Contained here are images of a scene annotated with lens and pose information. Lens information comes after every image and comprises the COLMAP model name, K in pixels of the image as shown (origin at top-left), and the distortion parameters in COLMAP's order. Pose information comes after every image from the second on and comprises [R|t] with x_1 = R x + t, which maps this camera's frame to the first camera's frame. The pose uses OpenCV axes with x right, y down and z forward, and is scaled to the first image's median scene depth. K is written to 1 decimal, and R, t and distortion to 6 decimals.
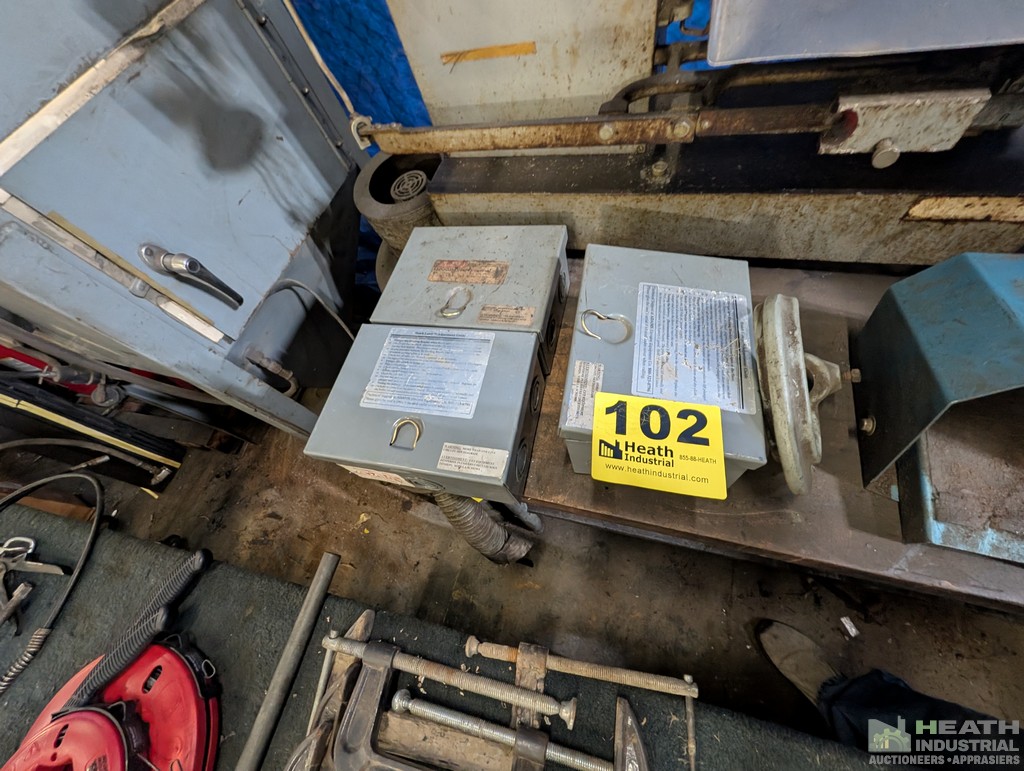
lens RADIAL K [[393.8, 0, 514.3], [0, 393.8, 386.5], [0, 0, 1]] dist [-0.001233, 0.000483]
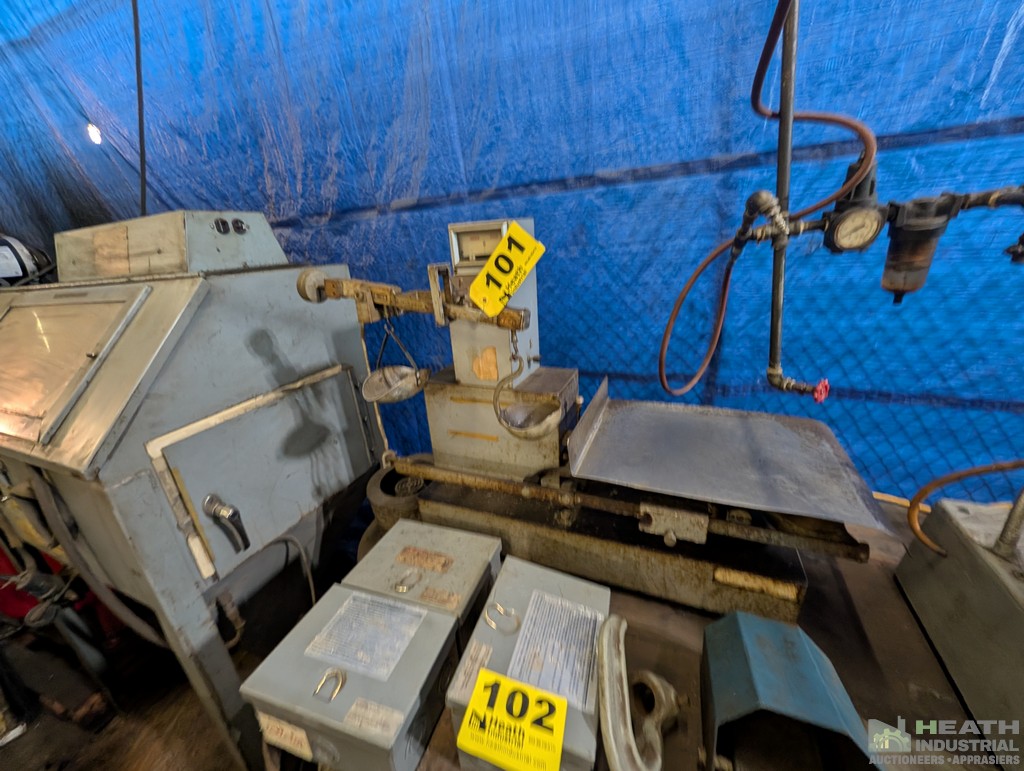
lens RADIAL K [[393.8, 0, 514.3], [0, 393.8, 386.5], [0, 0, 1]] dist [-0.001233, 0.000483]
pose [[0.983060, 0.178001, -0.043693, 0.152663], [-0.163135, 0.741091, -0.651284, 0.116045], [-0.083549, 0.647379, 0.757575, -0.498985]]
